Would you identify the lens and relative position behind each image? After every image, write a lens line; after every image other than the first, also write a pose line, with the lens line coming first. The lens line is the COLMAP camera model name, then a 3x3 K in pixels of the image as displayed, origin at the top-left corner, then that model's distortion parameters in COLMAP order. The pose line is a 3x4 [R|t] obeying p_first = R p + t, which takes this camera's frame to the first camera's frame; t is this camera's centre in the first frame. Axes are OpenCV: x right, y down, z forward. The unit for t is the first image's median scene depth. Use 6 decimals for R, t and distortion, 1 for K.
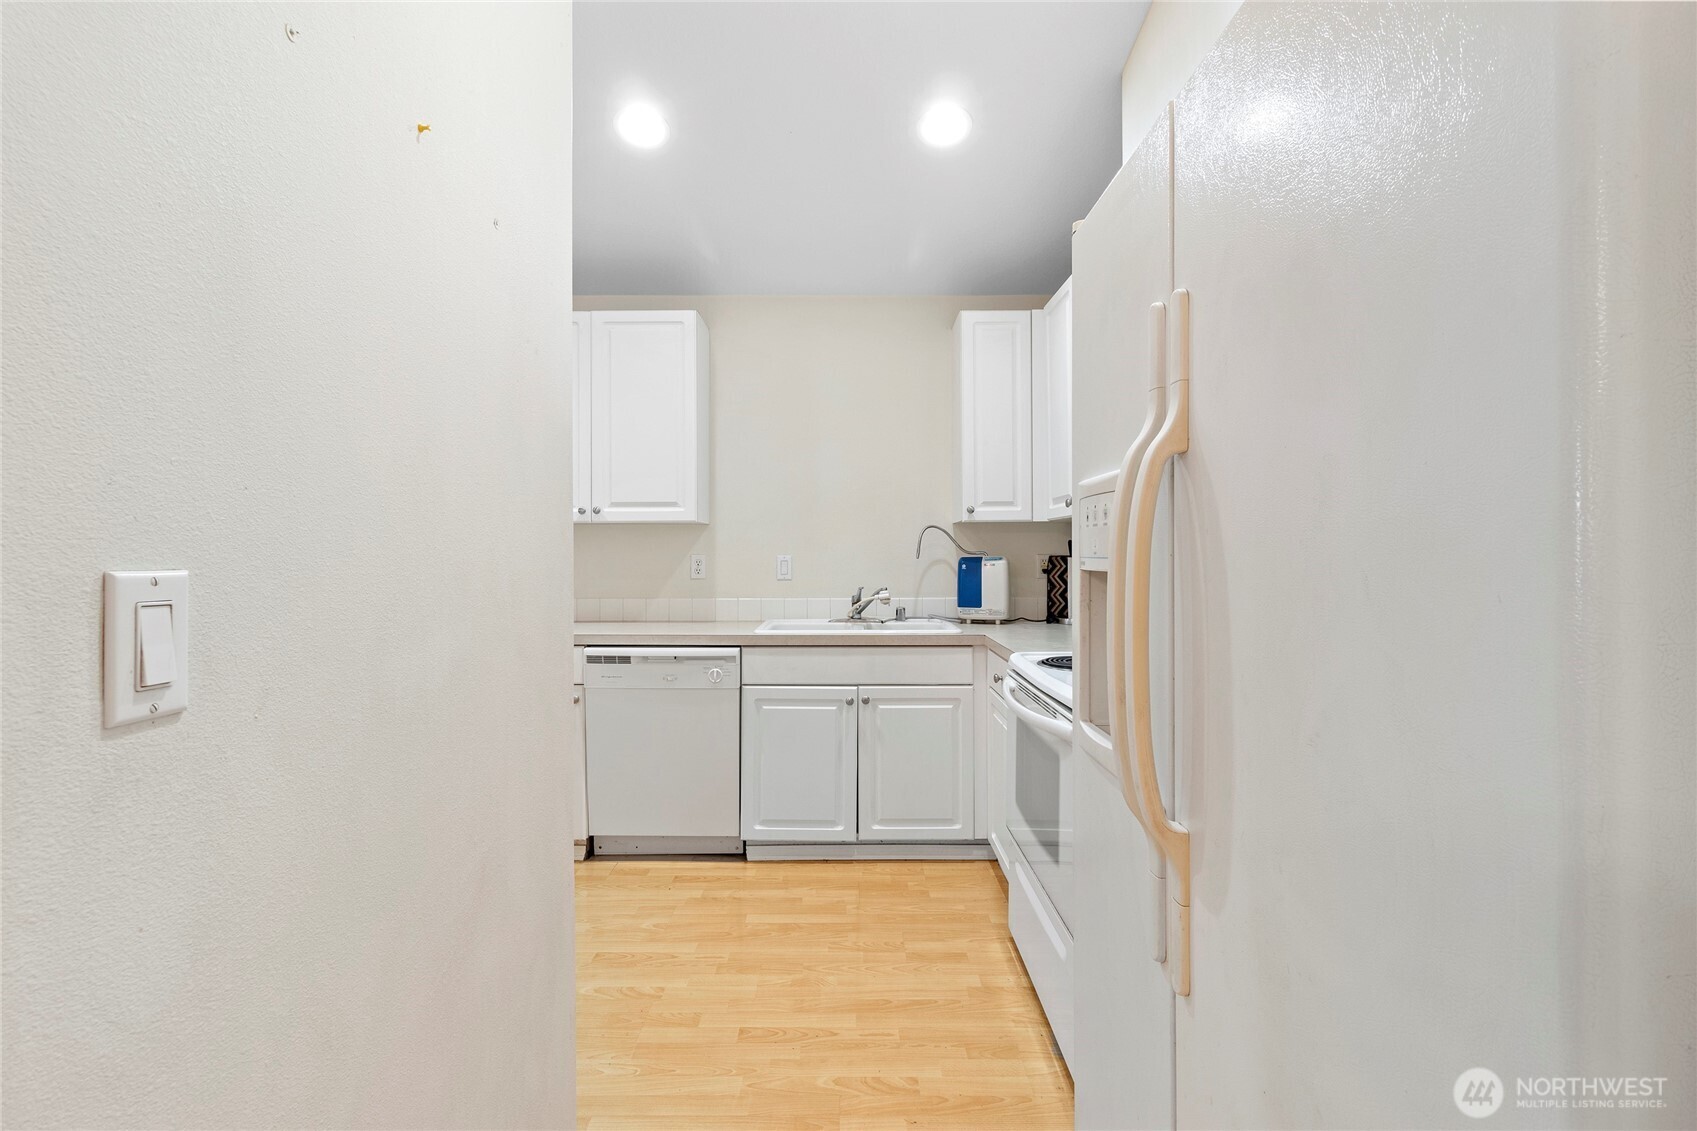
lens RADIAL K [[784.6, 0, 838.9], [0, 784.6, 552.5], [0, 0, 1]] dist [0.001588, 0.000561]
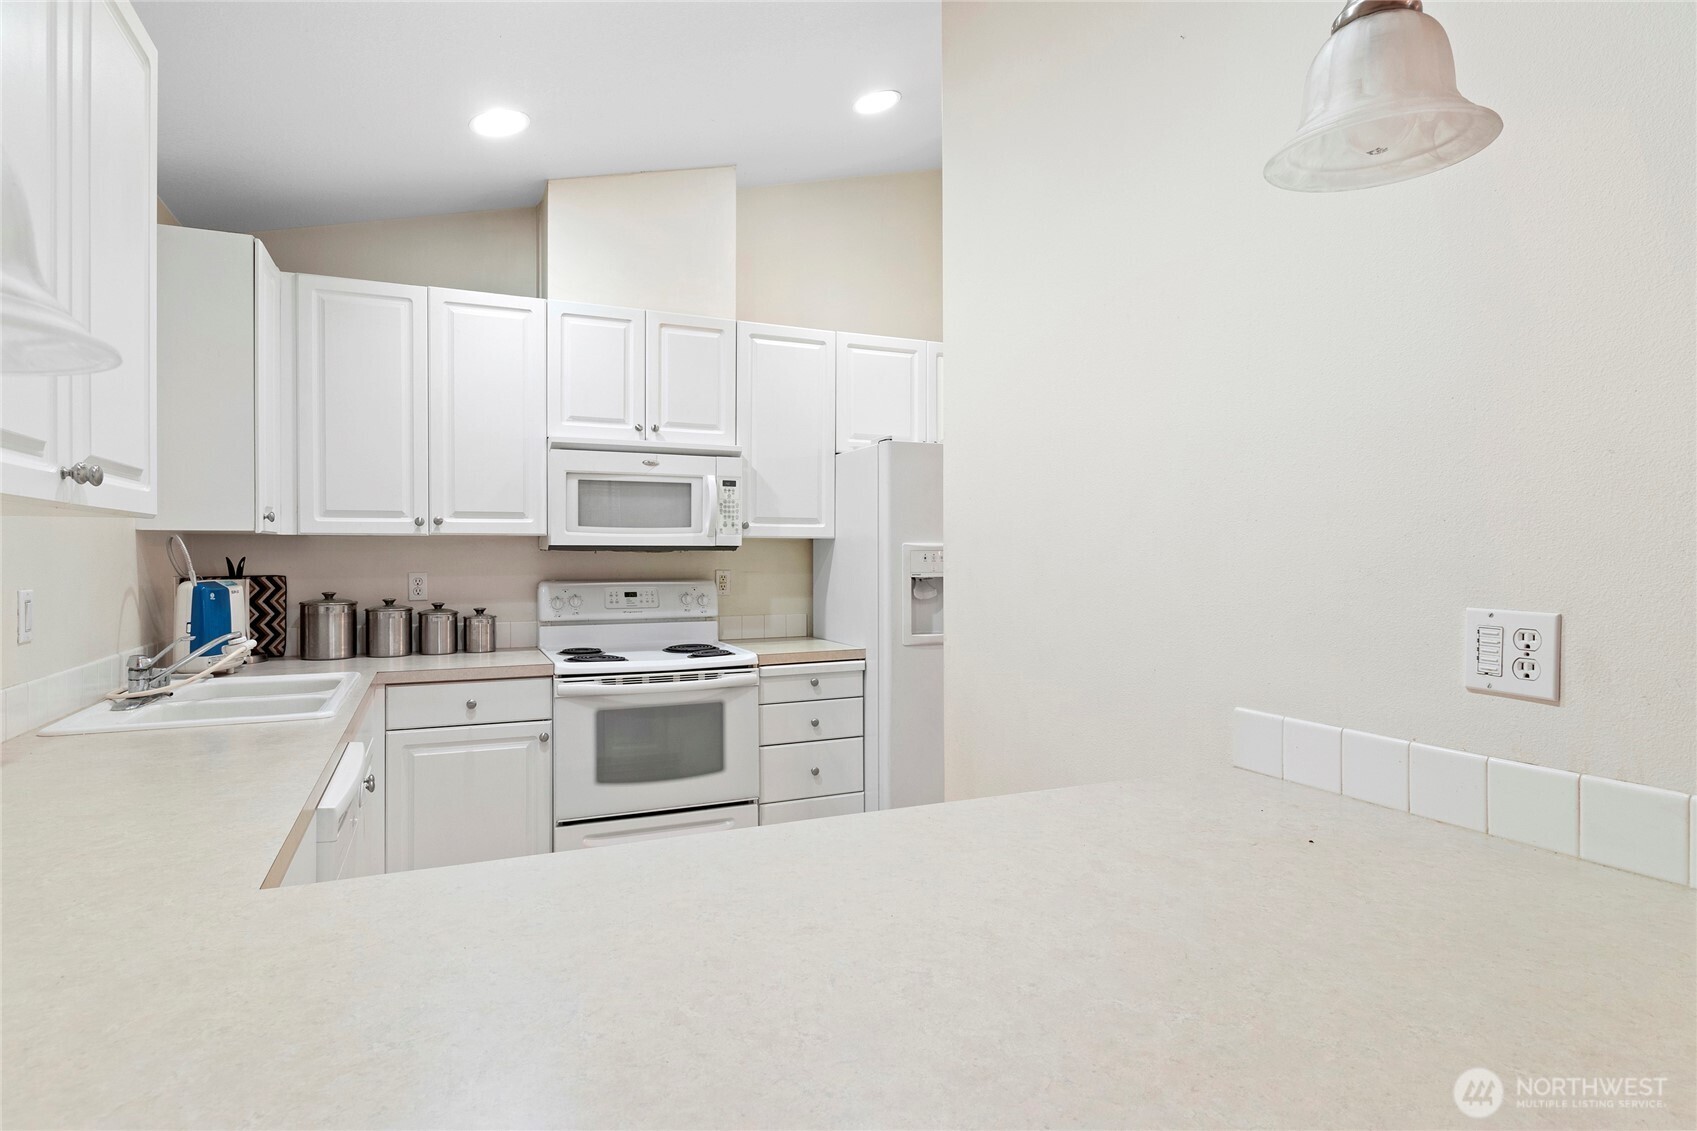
lens RADIAL K [[904.5, 0, 839.8], [0, 904.5, 558.8], [0, 0, 1]] dist [0.002768, -0.001124]
pose [[-0.412344, -0.001648, 0.911027, -0.813004], [-0.001531, 0.999998, 0.001116, -0.016819], [-0.911027, -0.000934, -0.412345, 0.852940]]
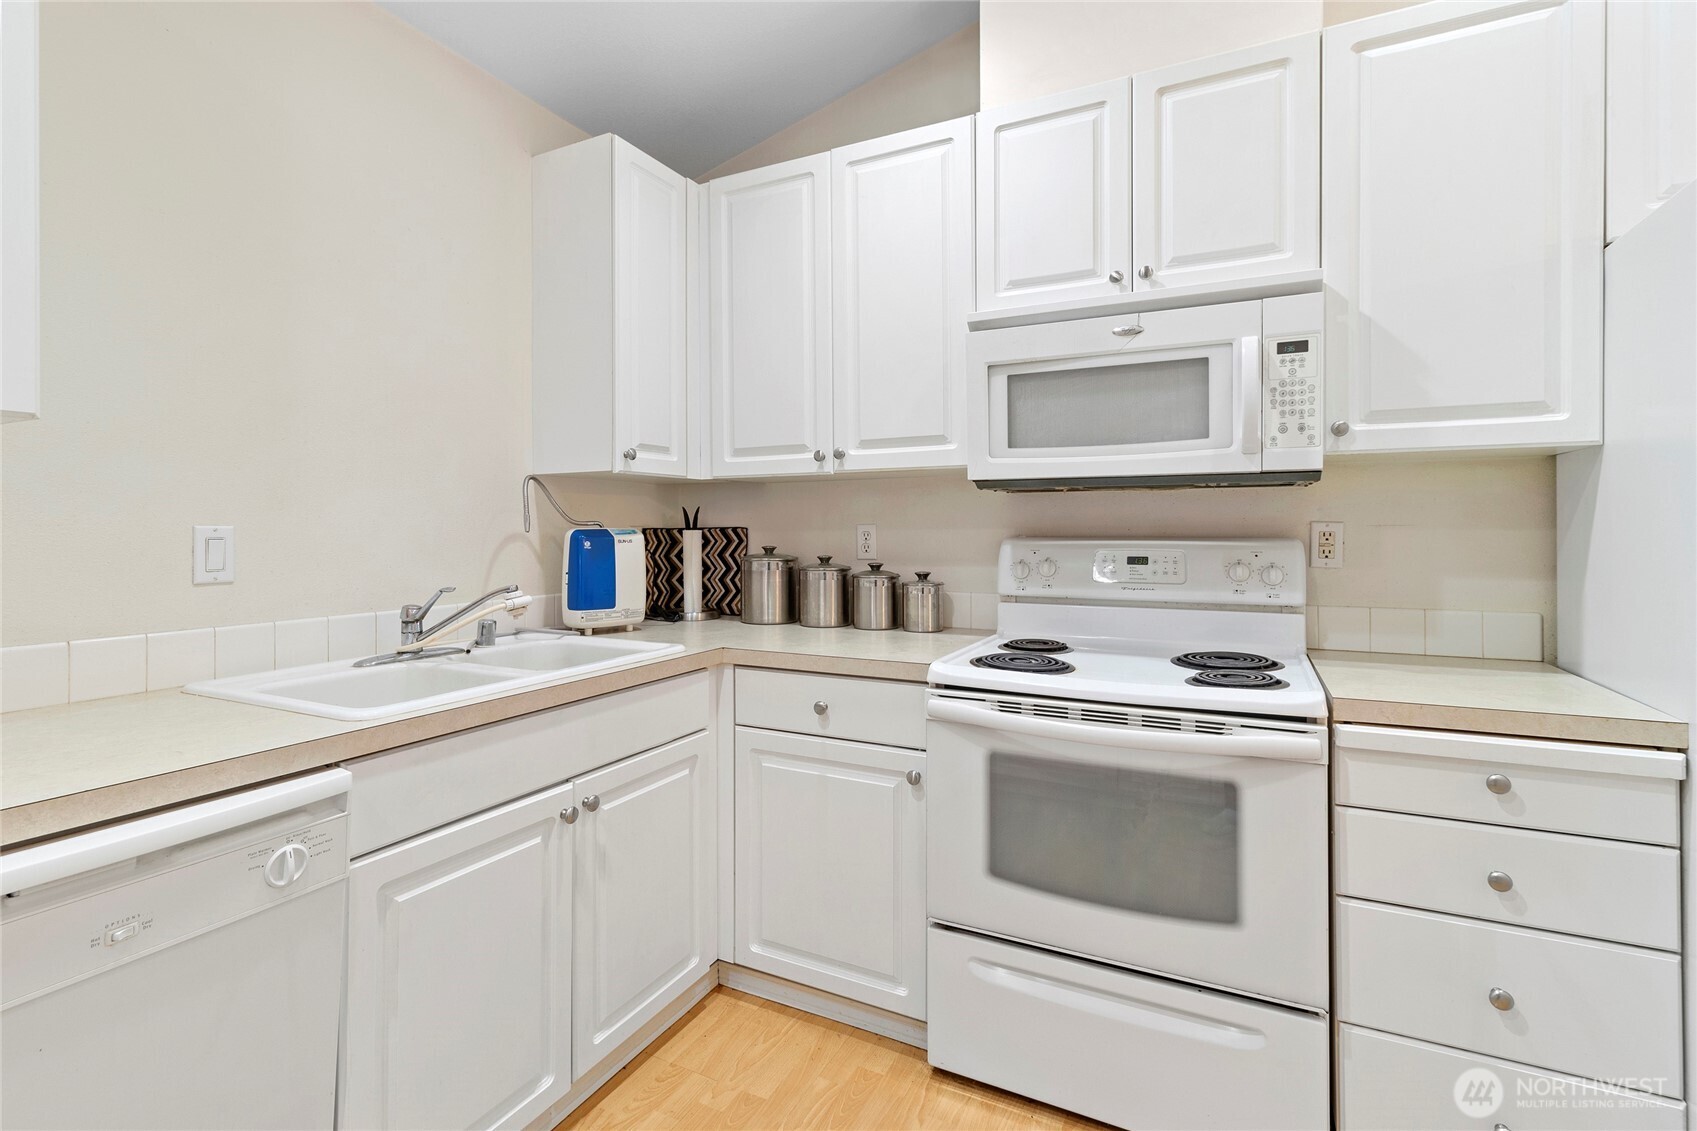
lens RADIAL K [[794.8, 0, 834.2], [0, 794.8, 527.2], [0, 0, 1]] dist [0.001844, 0.000722]
pose [[0.447988, 0.004029, 0.894030, -0.327626], [-0.001613, 0.999992, -0.003698, 0.006367], [-0.894038, 0.000215, 0.447991, 0.558423]]
